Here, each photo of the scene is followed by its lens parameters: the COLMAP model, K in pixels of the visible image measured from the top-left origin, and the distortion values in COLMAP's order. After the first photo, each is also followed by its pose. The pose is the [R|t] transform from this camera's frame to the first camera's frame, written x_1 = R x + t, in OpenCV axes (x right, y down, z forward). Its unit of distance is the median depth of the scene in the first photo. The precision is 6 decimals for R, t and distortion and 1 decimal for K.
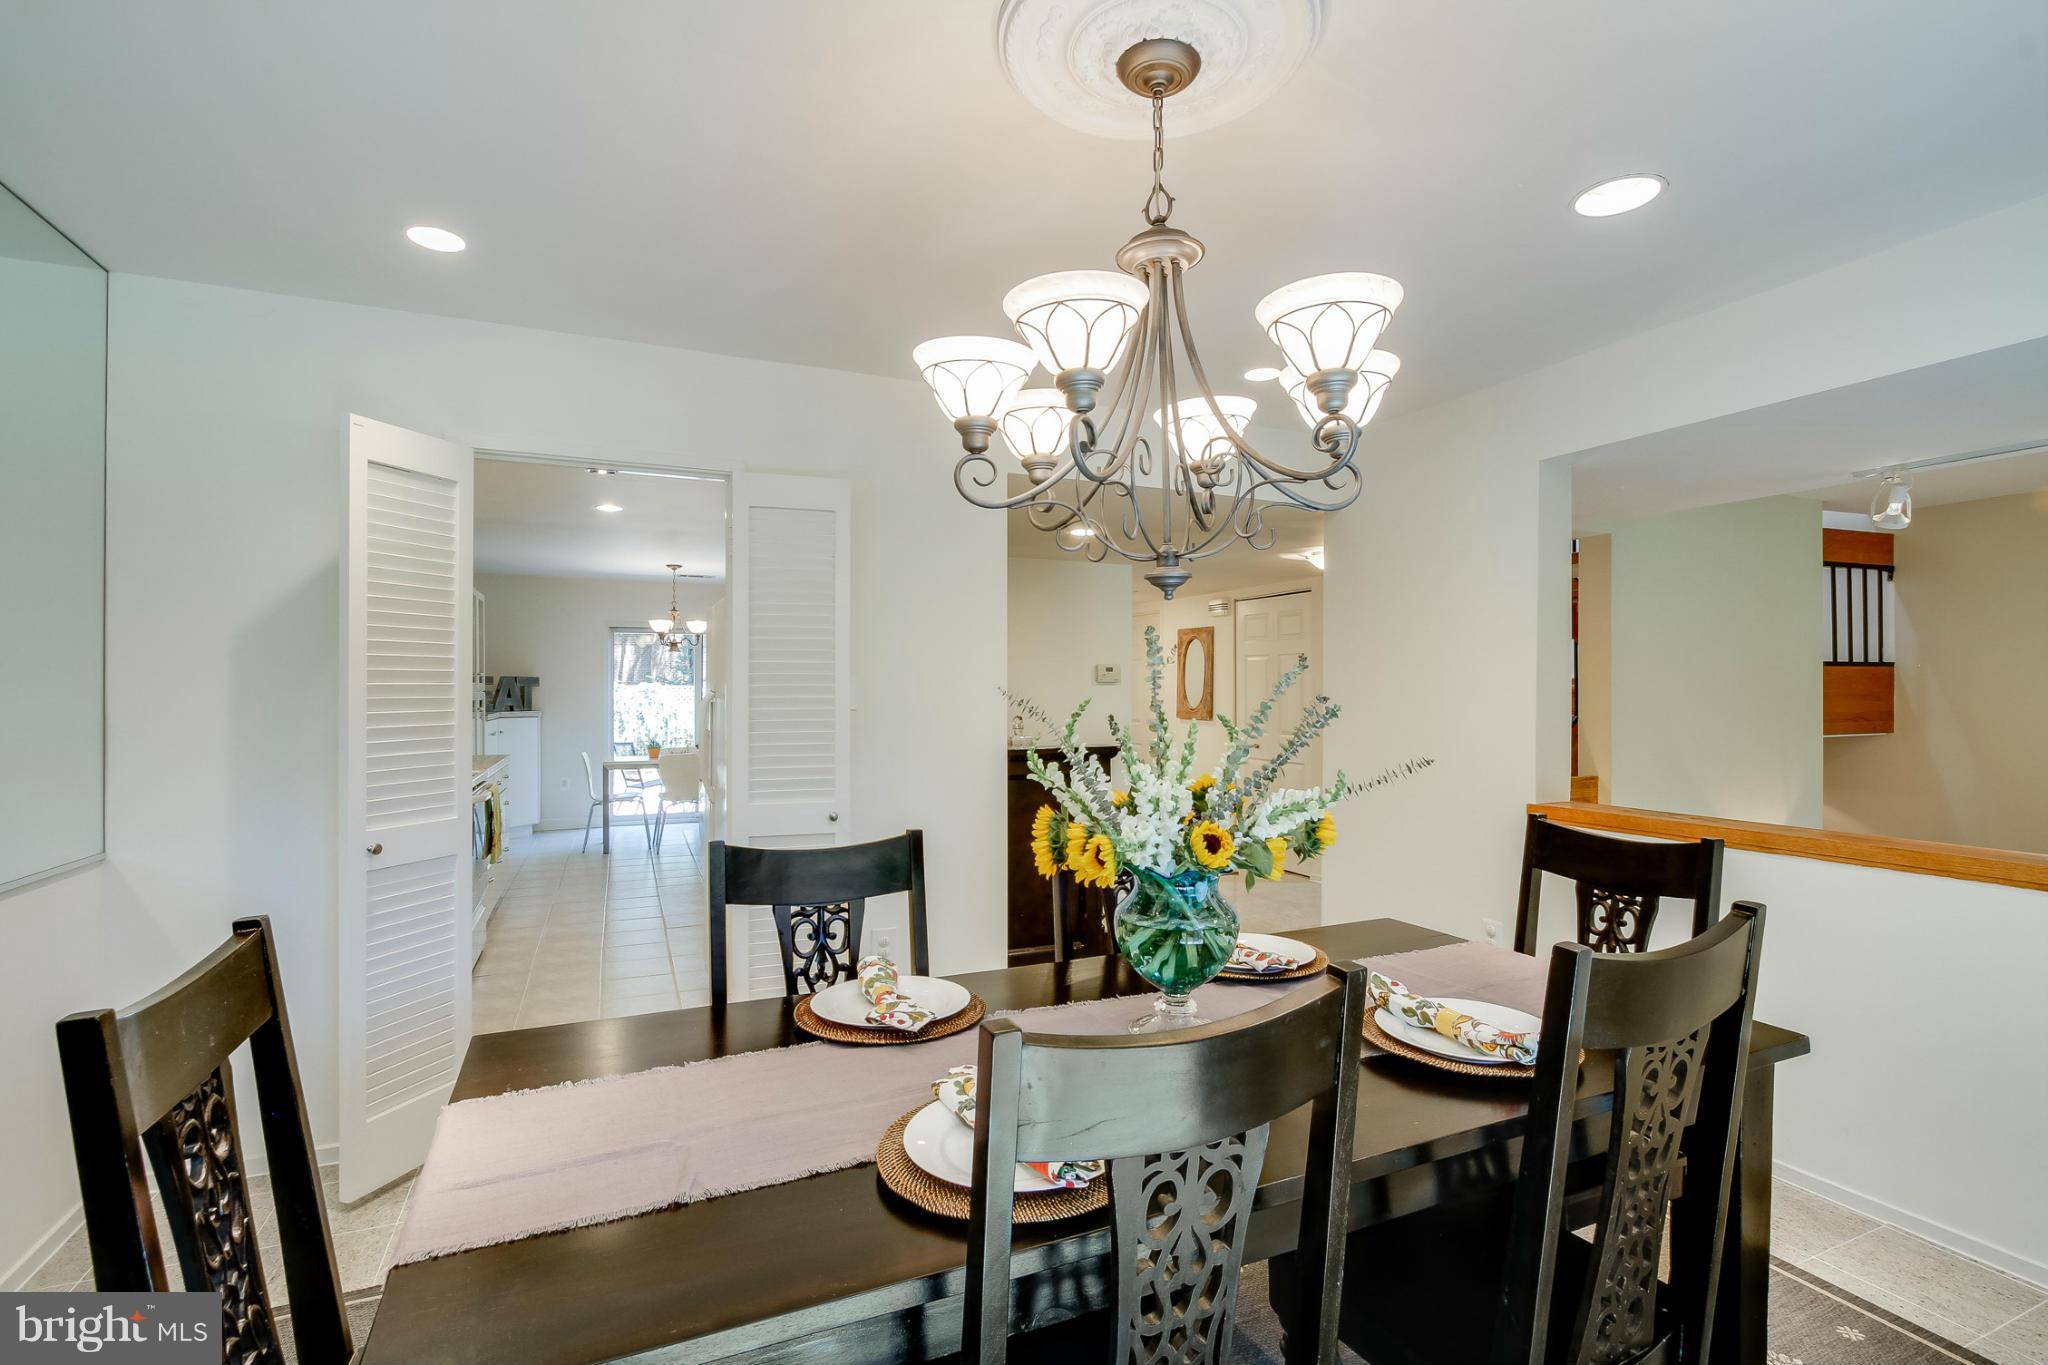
lens RADIAL K [[964.7, 0, 1028.6], [0, 964.7, 693.7], [0, 0, 1]] dist [-0.021048, -0.000872]
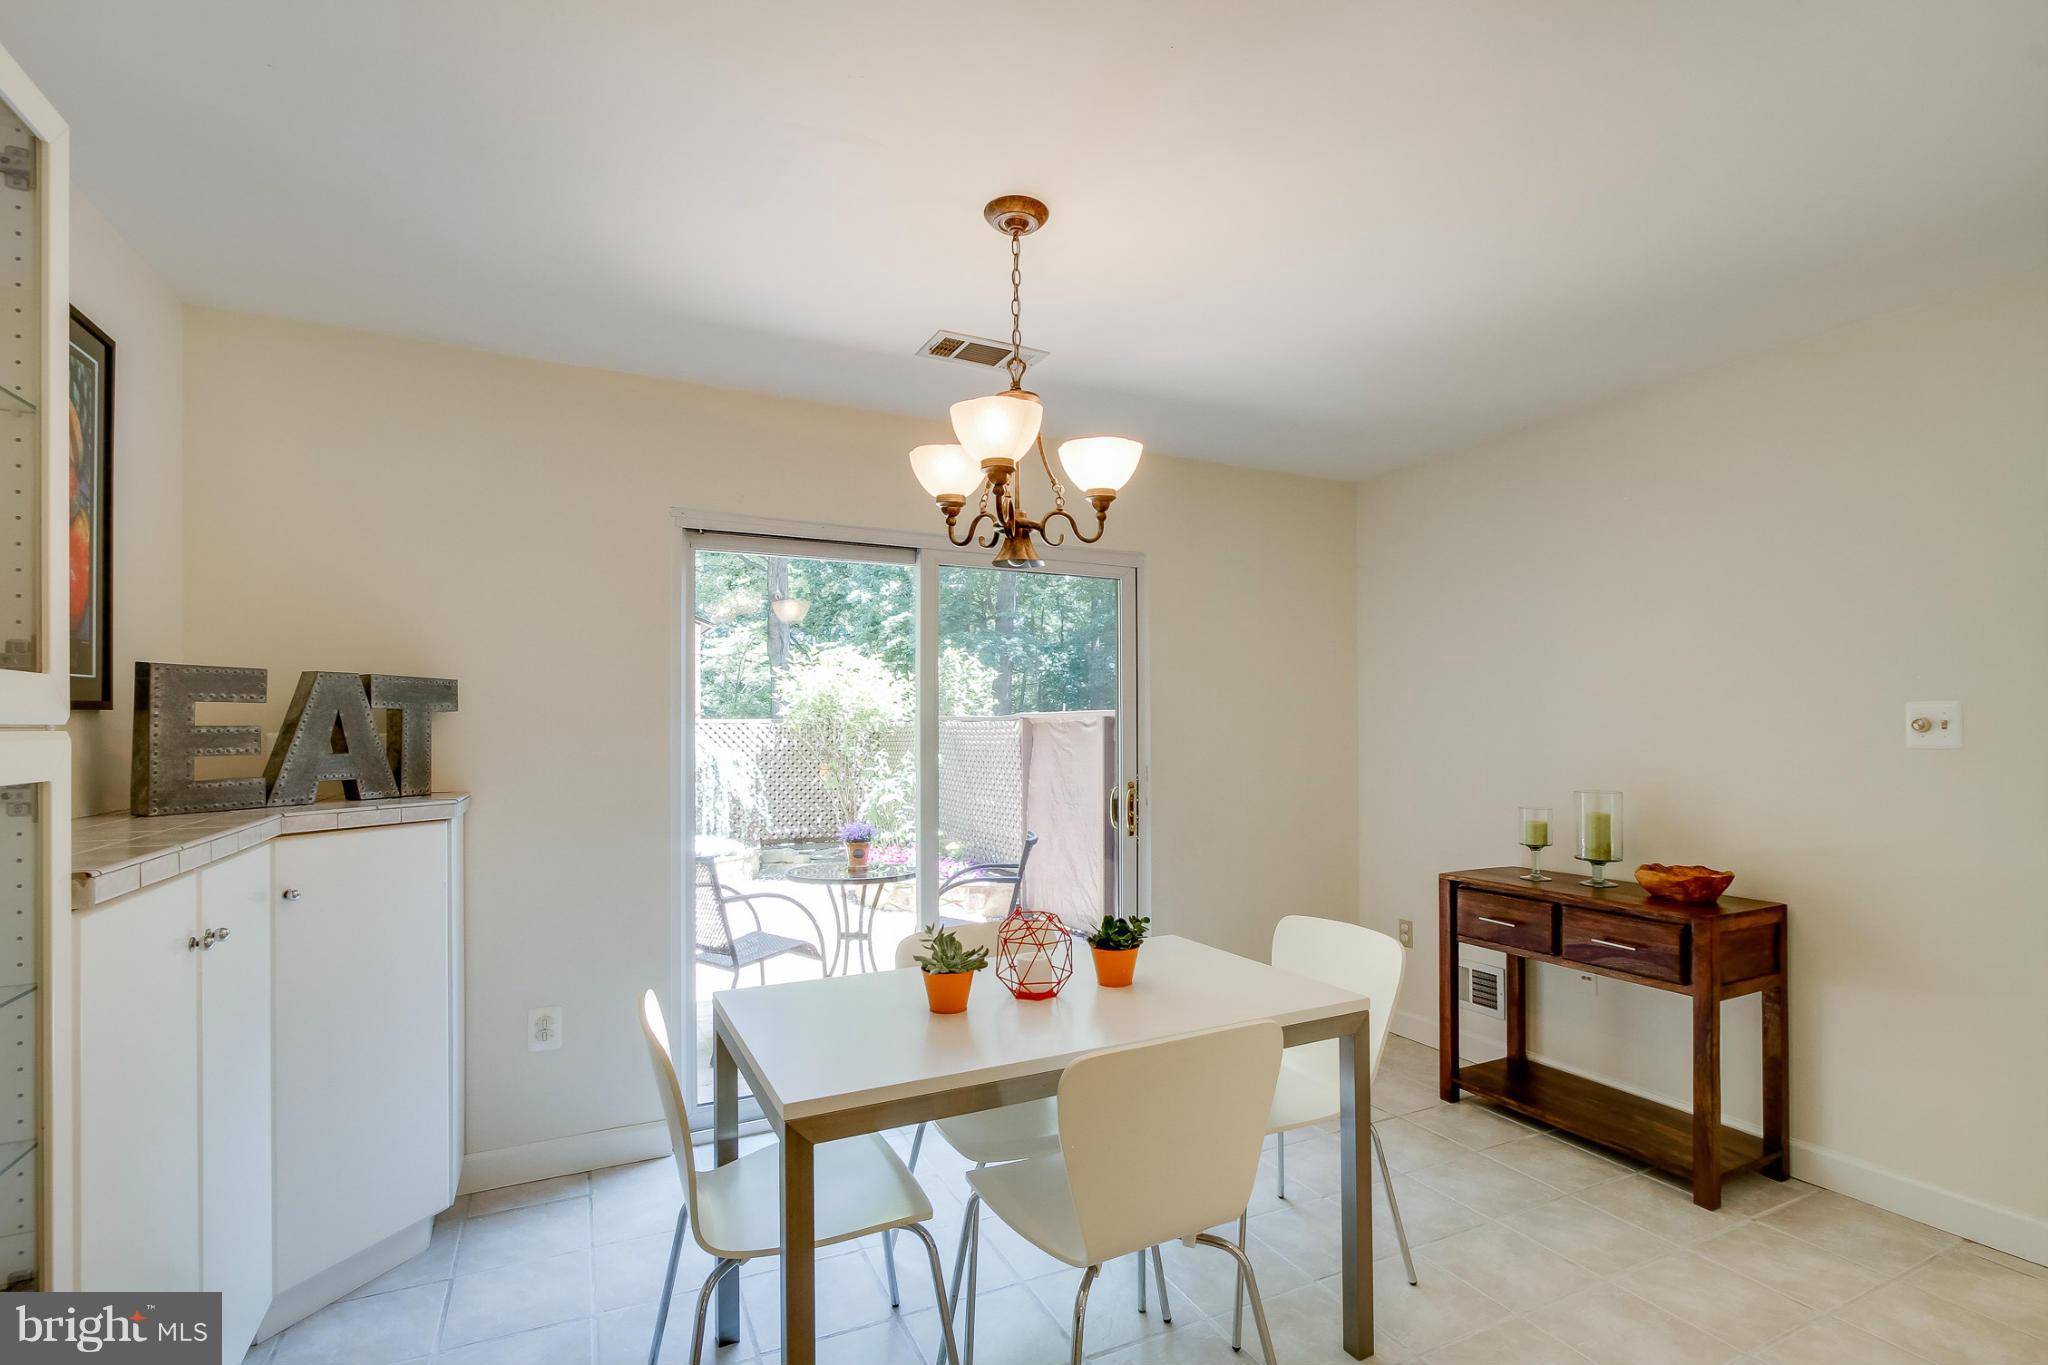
lens RADIAL K [[964.7, 0, 1047.3], [0, 964.7, 720.4], [0, 0, 1]] dist [-0.021048, -0.000872]
pose [[0.998587, -0.005442, 0.052868, -0.338403], [0.005982, 0.999931, -0.010066, -0.000805], [-0.052810, 0.010368, 0.998551, 0.683820]]
